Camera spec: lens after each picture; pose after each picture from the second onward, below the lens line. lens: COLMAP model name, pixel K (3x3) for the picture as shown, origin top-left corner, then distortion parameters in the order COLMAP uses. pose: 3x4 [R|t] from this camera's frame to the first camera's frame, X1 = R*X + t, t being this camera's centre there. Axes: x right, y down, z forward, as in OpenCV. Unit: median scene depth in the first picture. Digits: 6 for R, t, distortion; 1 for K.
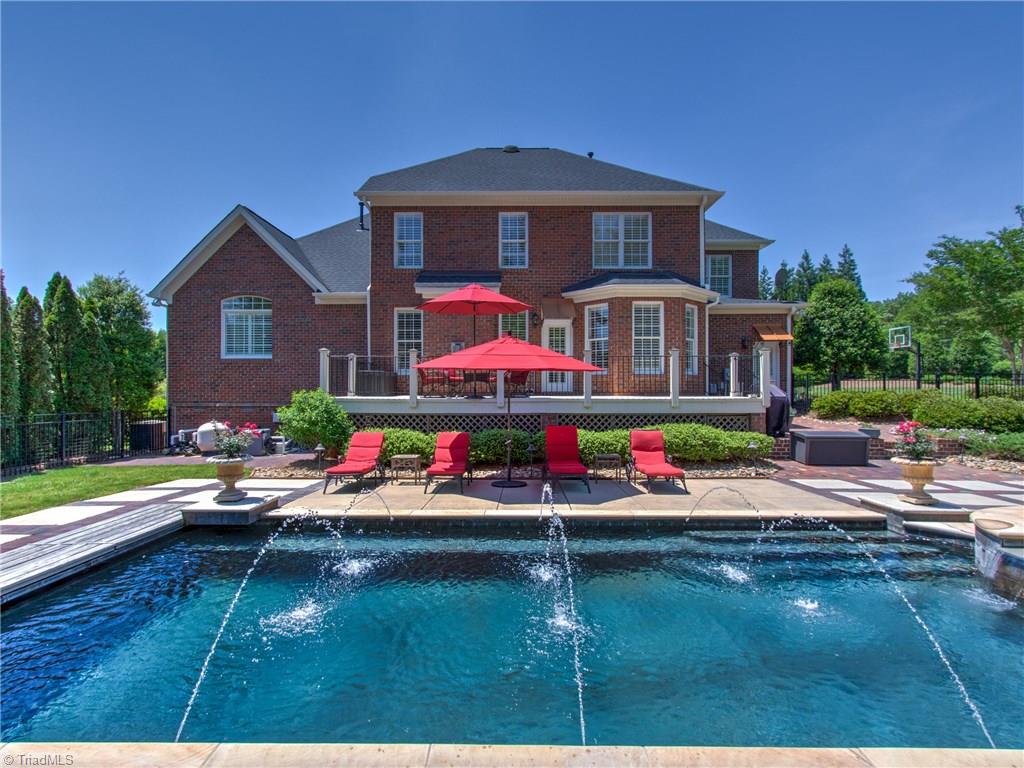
lens RADIAL K [[548.1, 0, 510.6], [0, 548.1, 377.3], [0, 0, 1]] dist [0.001792, -0.000337]
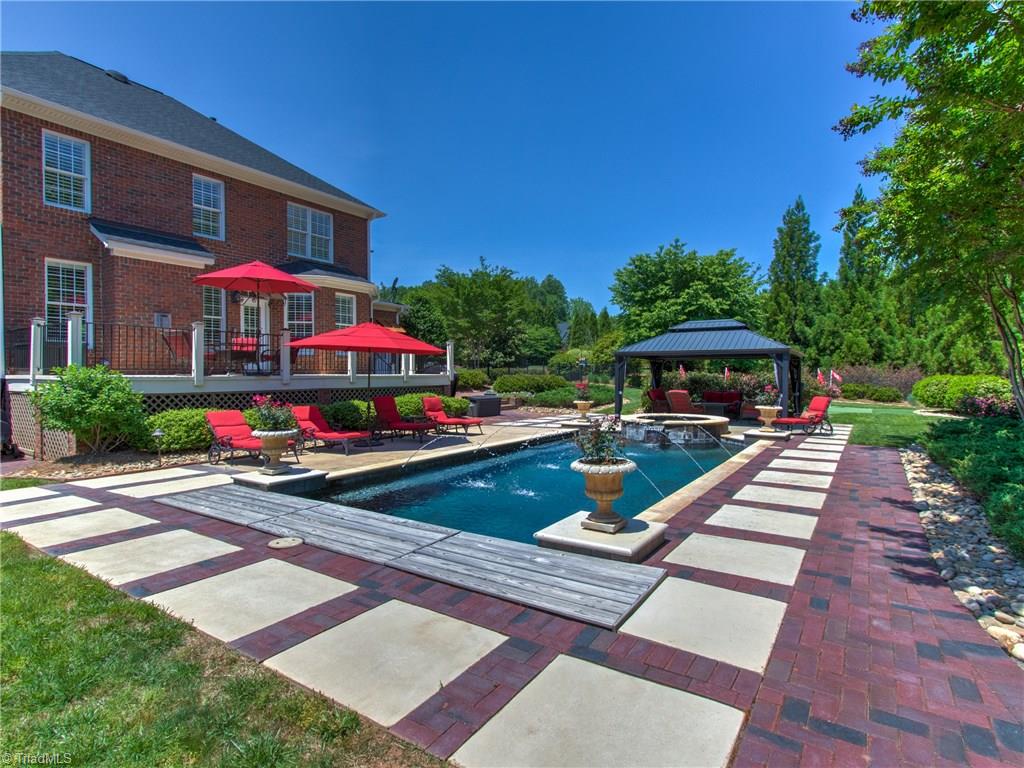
lens RADIAL K [[548.1, 0, 505.6], [0, 548.1, 384.0], [0, 0, 1]] dist [0.001792, -0.000337]
pose [[0.549900, -0.016489, 0.835068, -0.514638], [-0.024486, 0.999057, 0.035852, 0.004826], [-0.834872, -0.040162, 0.548977, 0.051294]]
